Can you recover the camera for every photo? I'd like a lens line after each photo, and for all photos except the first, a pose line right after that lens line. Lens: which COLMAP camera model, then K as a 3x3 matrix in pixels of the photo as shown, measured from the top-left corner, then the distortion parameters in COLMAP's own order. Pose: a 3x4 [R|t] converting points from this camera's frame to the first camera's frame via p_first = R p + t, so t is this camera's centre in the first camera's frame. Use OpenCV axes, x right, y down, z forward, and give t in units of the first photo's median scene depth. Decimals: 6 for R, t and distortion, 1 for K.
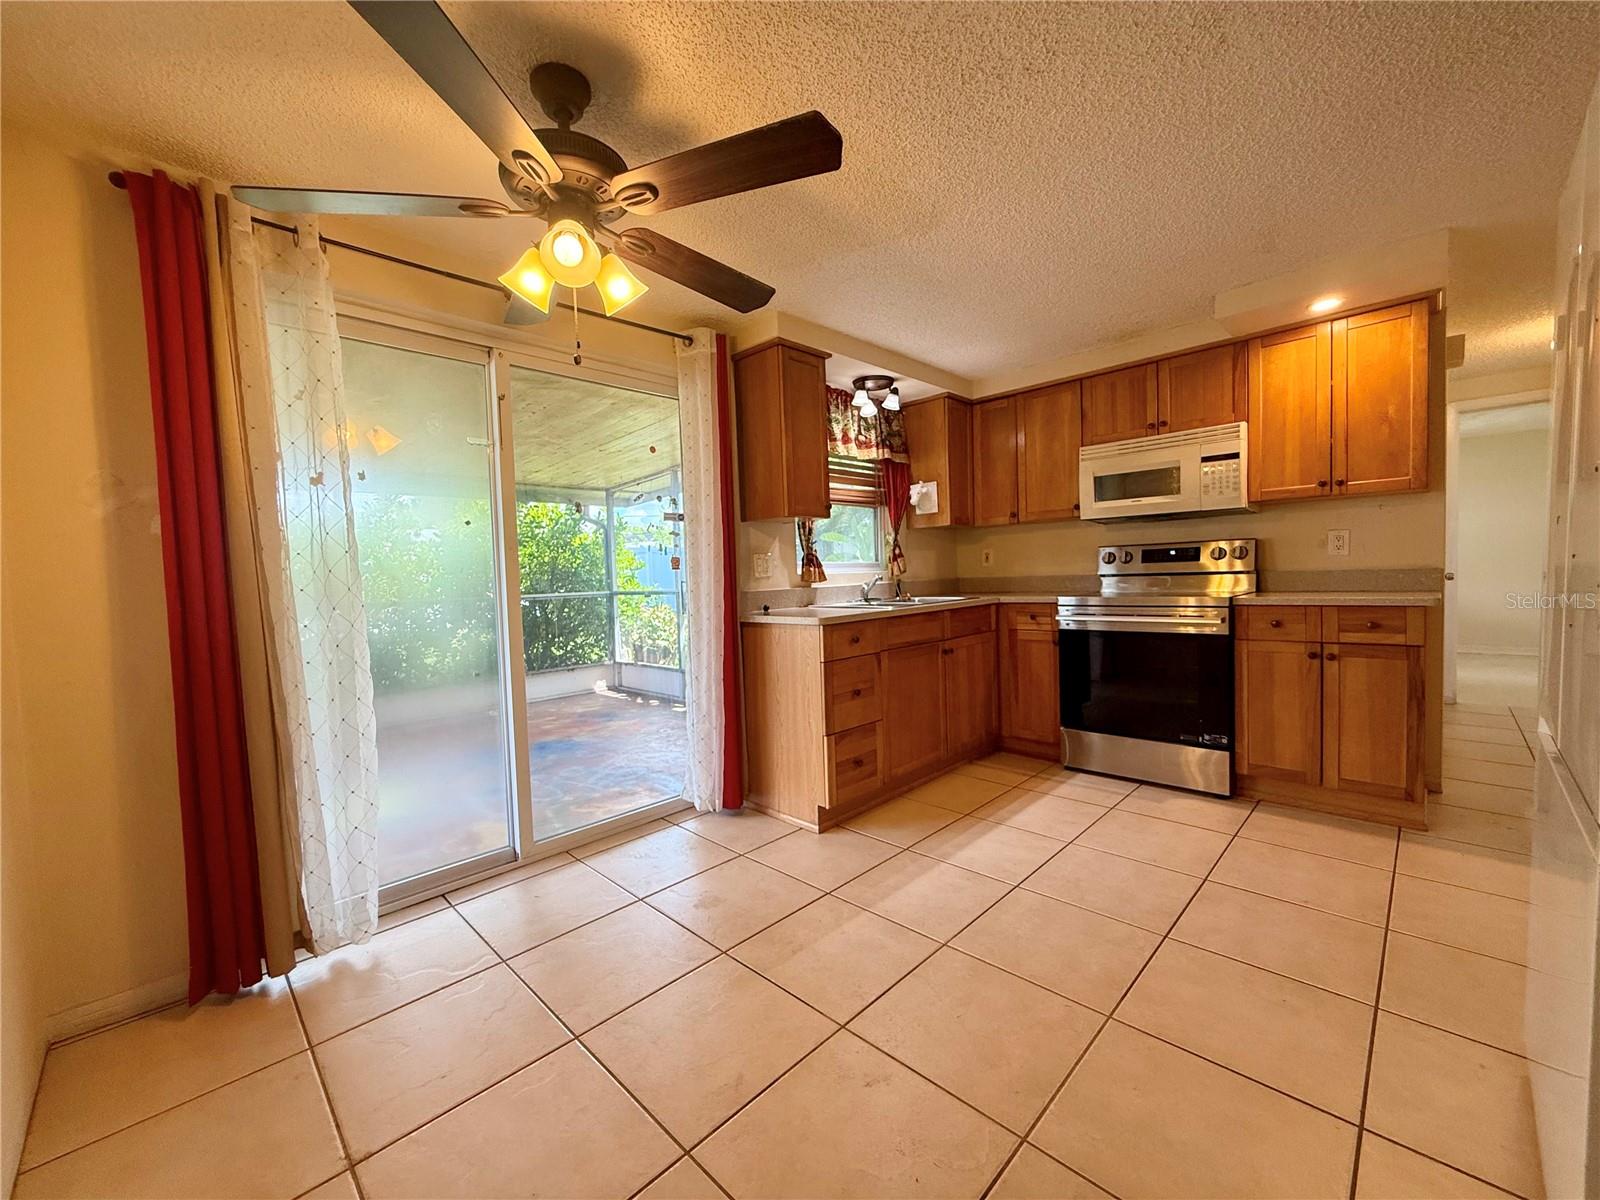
lens RADIAL K [[642.7, 0, 800.0], [0, 642.7, 600.0], [0, 0, 1]] dist [-0.000143, -0.000090]
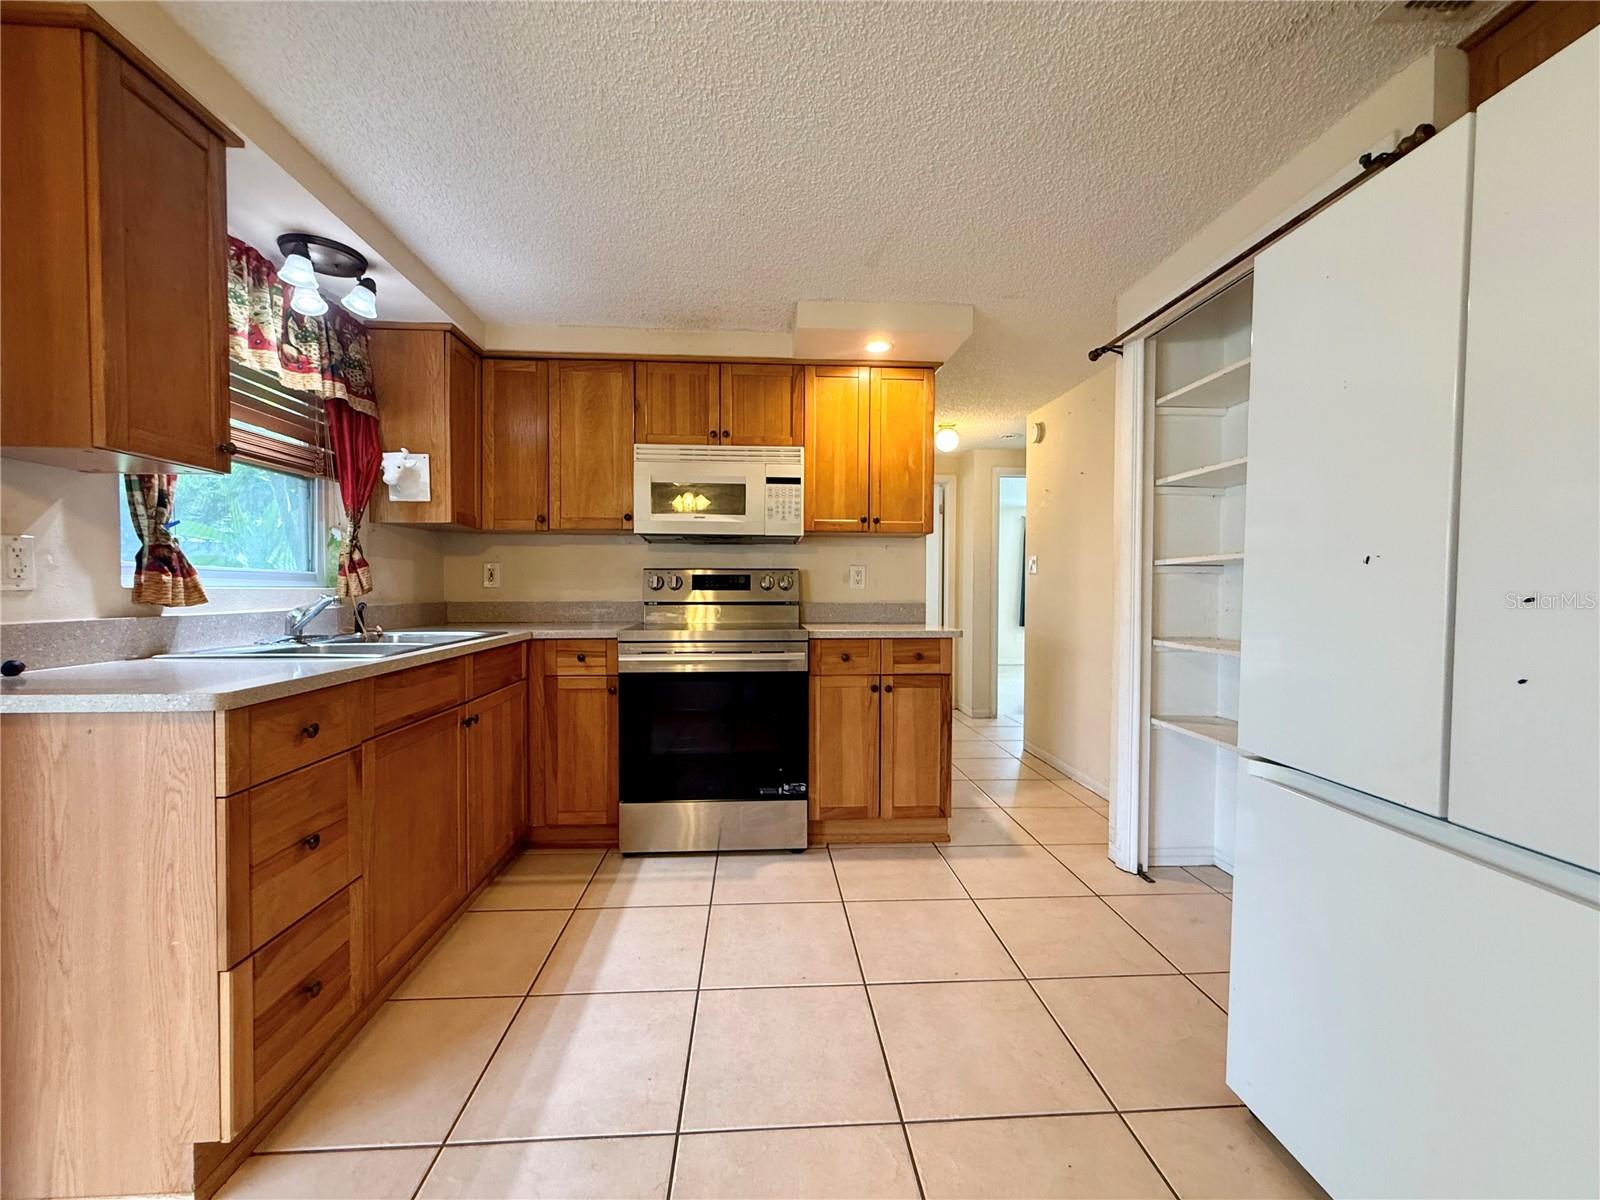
lens RADIAL K [[642.7, 0, 800.0], [0, 642.7, 600.0], [0, 0, 1]] dist [-0.000143, -0.000090]
pose [[0.665435, 0.023592, 0.746083, -0.023387], [0.005314, 0.999325, -0.036339, -0.012081], [-0.746437, 0.028146, 0.664861, 0.331254]]
